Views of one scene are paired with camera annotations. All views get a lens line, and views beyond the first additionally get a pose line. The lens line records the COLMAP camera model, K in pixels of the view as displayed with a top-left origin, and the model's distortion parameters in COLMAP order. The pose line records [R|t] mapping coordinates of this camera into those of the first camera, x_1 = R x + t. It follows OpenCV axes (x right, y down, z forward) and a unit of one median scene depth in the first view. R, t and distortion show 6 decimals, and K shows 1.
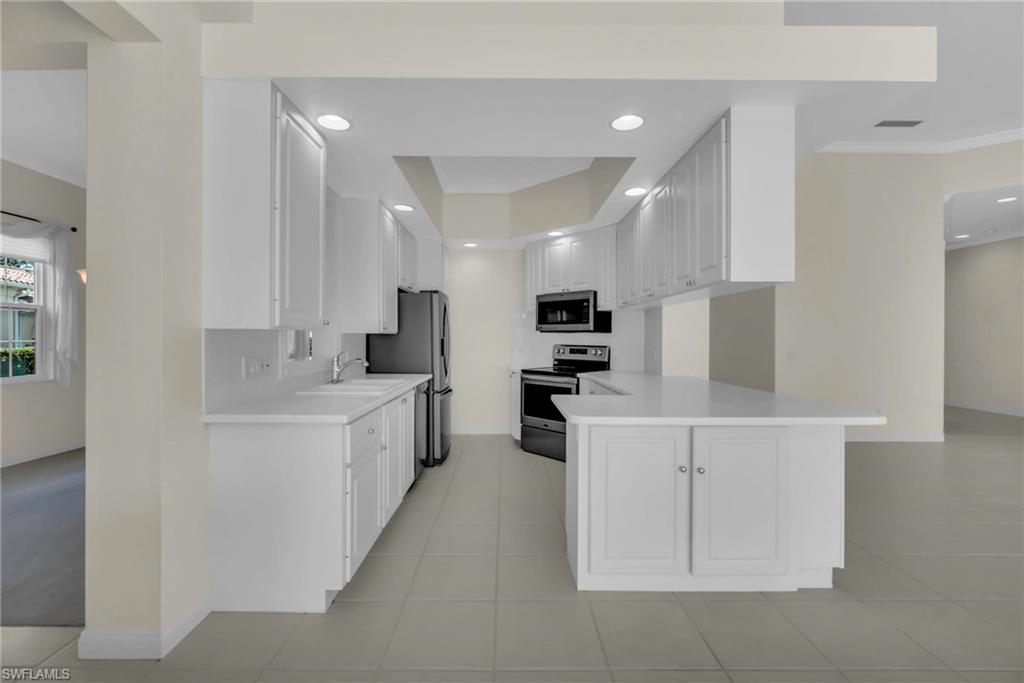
lens RADIAL K [[440.1, 0, 503.9], [0, 440.1, 342.0], [0, 0, 1]] dist [-0.003484, 0.000758]
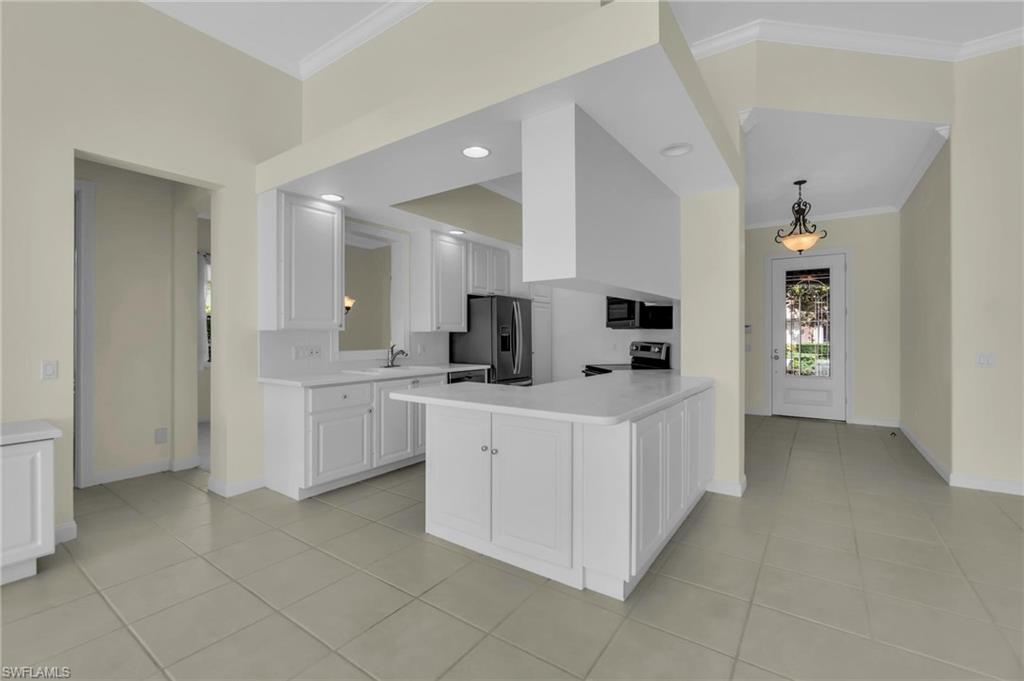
lens RADIAL K [[440.1, 0, 504.9], [0, 440.1, 339.0], [0, 0, 1]] dist [-0.003484, 0.000758]
pose [[0.811555, 0.000057, -0.584277, 0.525887], [-0.001473, 0.999997, -0.001949, 0.003215], [0.584275, 0.002443, 0.811552, 0.046677]]
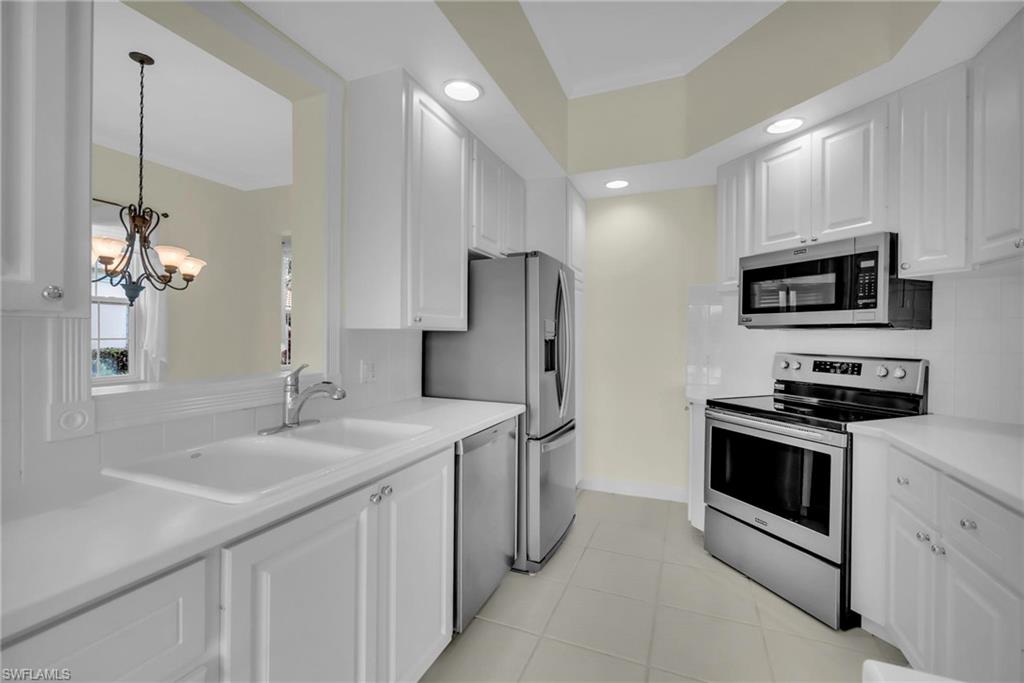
lens RADIAL K [[440.1, 0, 504.0], [0, 440.1, 340.4], [0, 0, 1]] dist [-0.003484, 0.000758]
pose [[0.920587, 0.008868, -0.390436, 0.022875], [-0.008650, 0.999960, 0.002316, -0.006999], [0.390441, 0.001245, 0.920627, 0.450021]]
